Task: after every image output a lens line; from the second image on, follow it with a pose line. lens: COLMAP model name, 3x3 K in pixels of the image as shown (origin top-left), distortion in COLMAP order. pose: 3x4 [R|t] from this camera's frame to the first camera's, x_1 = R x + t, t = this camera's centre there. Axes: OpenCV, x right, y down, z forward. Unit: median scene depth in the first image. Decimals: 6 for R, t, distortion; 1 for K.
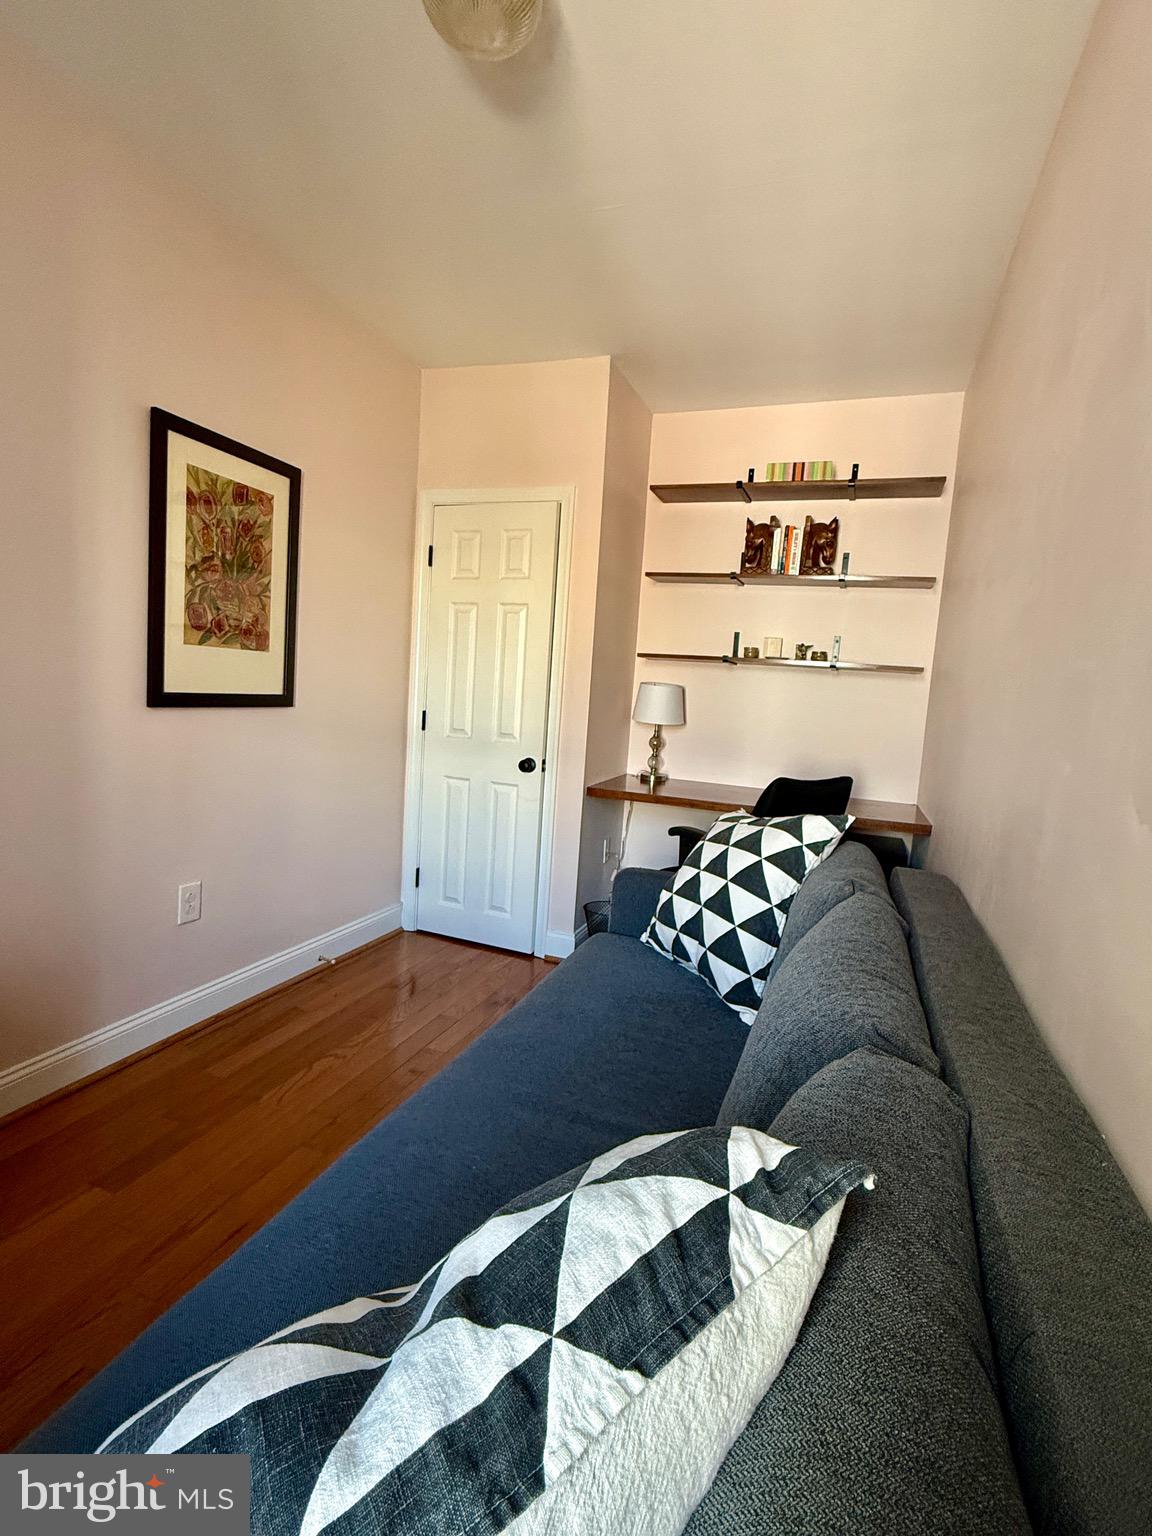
lens RADIAL K [[735.6, 0, 581.4], [0, 735.6, 767.0], [0, 0, 1]] dist [-0.002158, 0.000705]
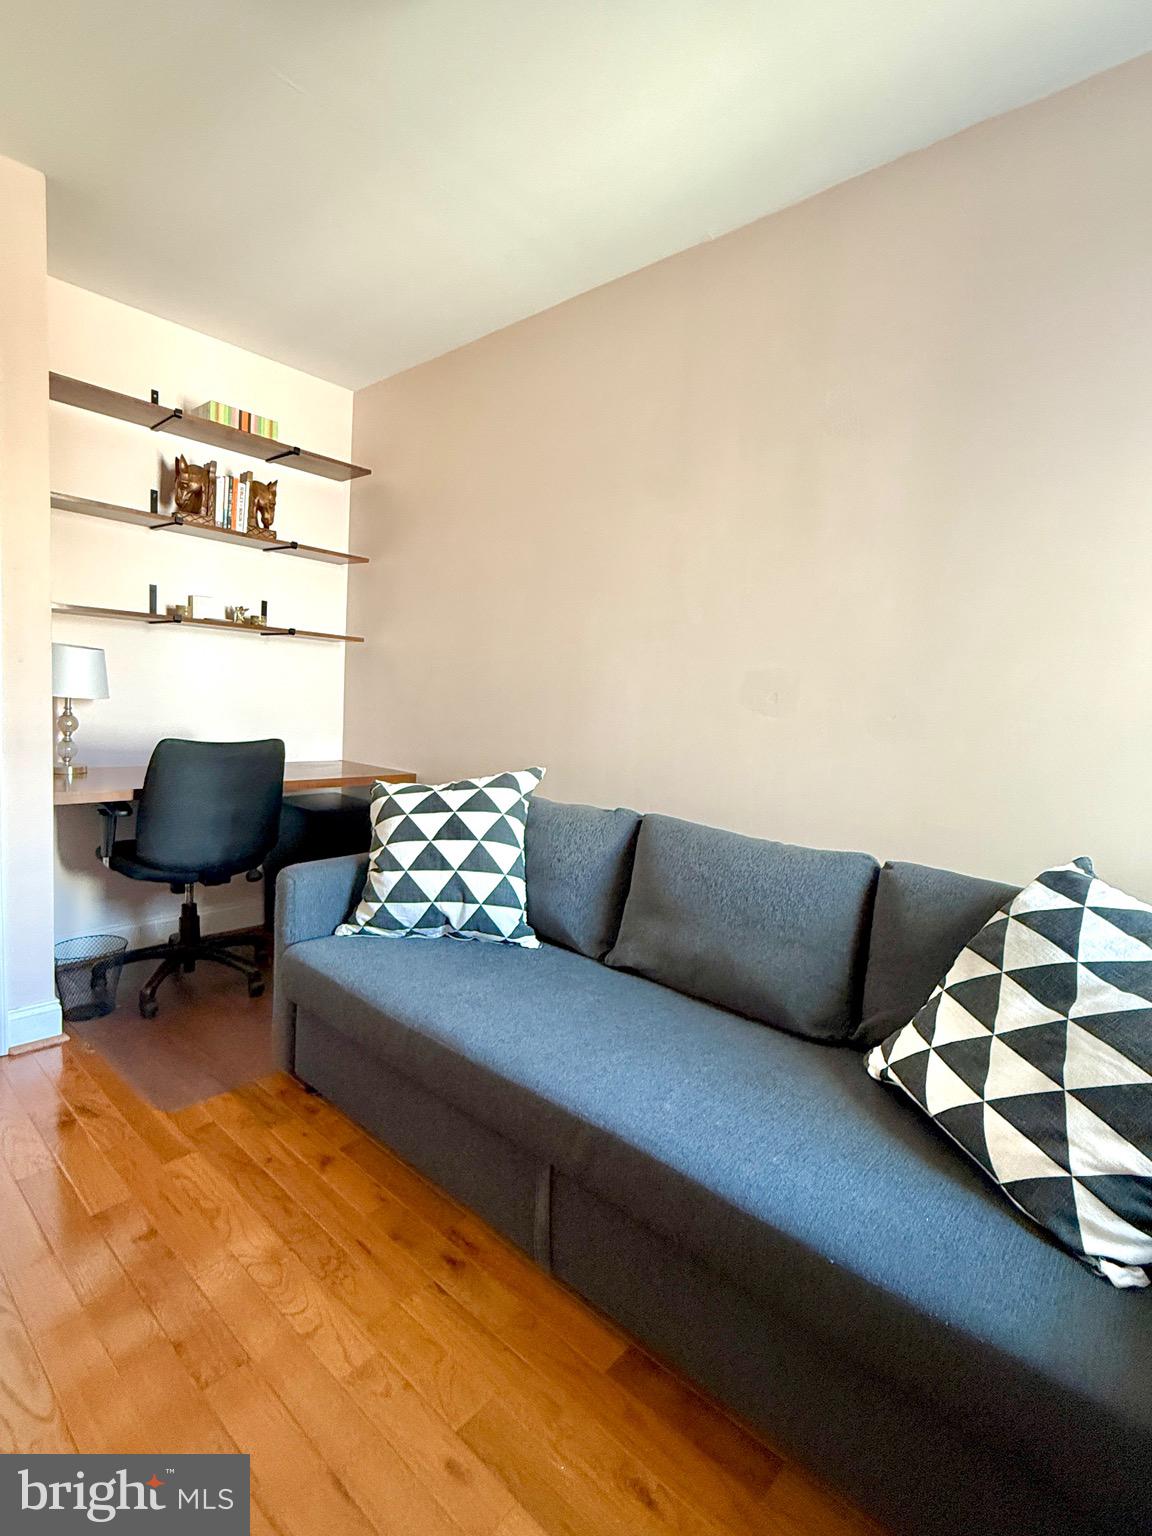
lens RADIAL K [[735.6, 0, 581.4], [0, 735.6, 767.0], [0, 0, 1]] dist [-0.002158, 0.000705]
pose [[0.362696, -0.134437, 0.922159, -0.445696], [0.065298, 0.990774, 0.118758, -0.047379], [-0.929617, 0.017142, 0.368128, 0.253616]]
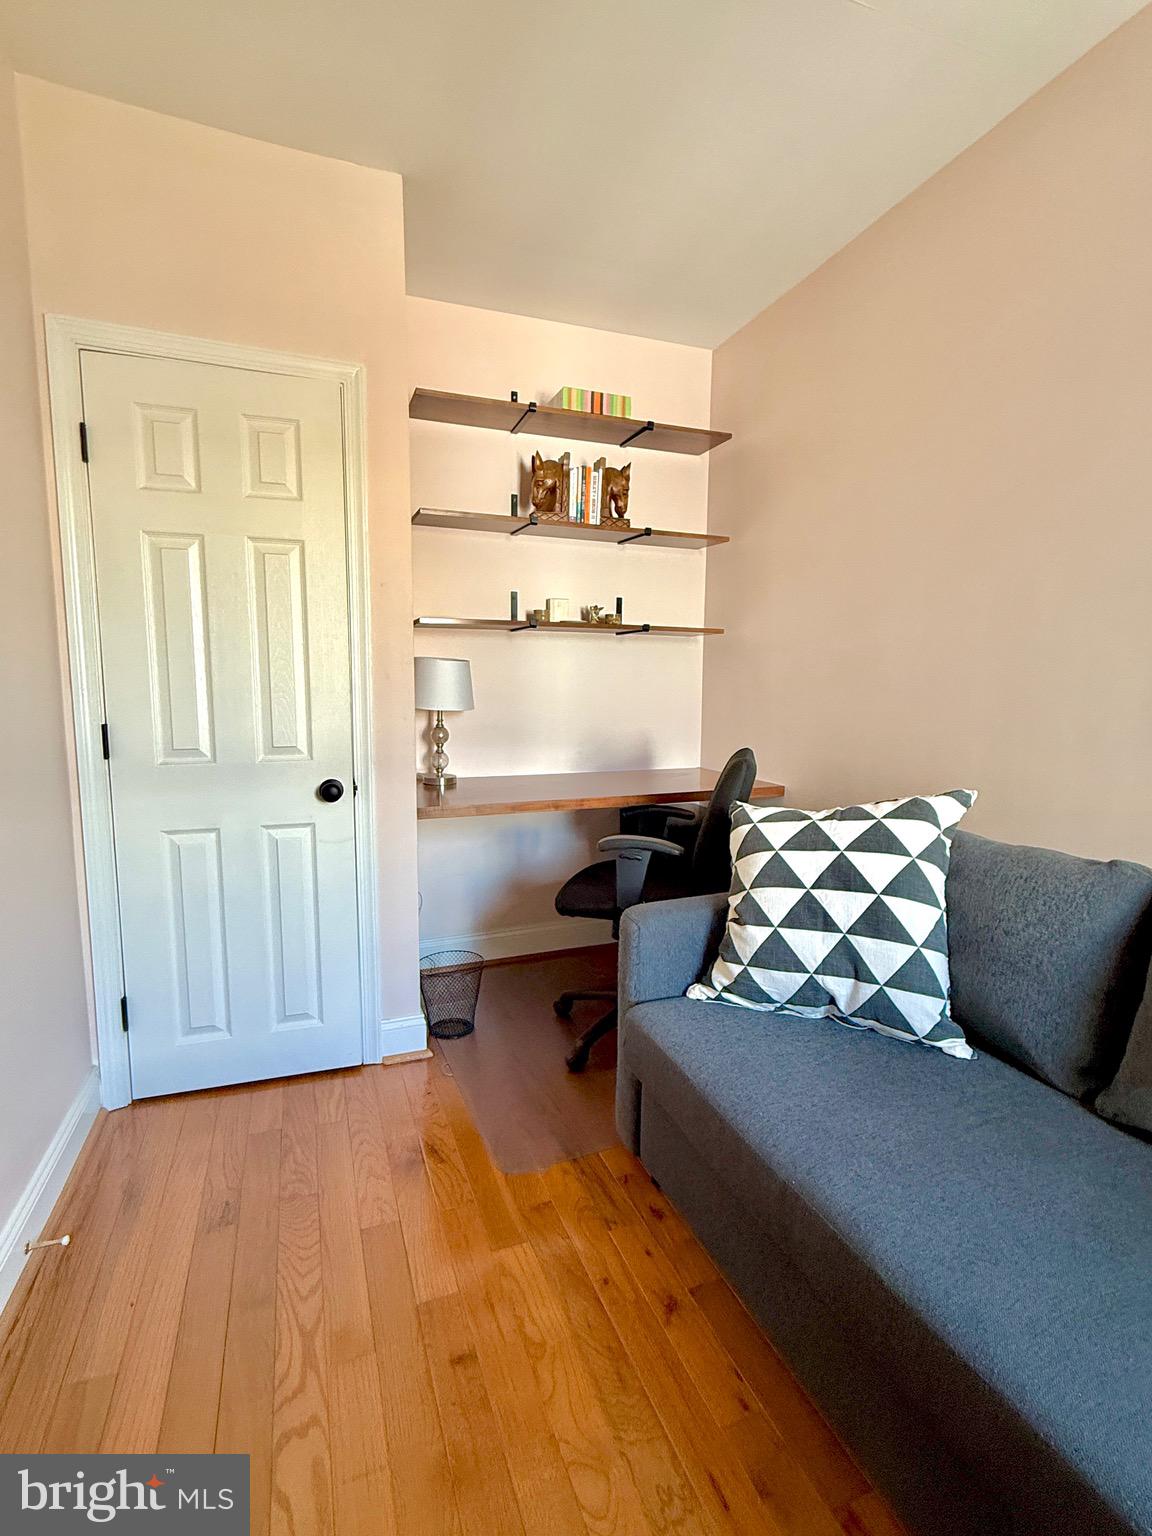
lens RADIAL K [[735.6, 0, 581.4], [0, 735.6, 767.0], [0, 0, 1]] dist [-0.002158, 0.000705]
pose [[0.748638, -0.140313, 0.647961, -0.317747], [0.113477, 0.990044, 0.083281, -0.051380], [-0.653196, 0.011181, 0.757107, 0.348348]]
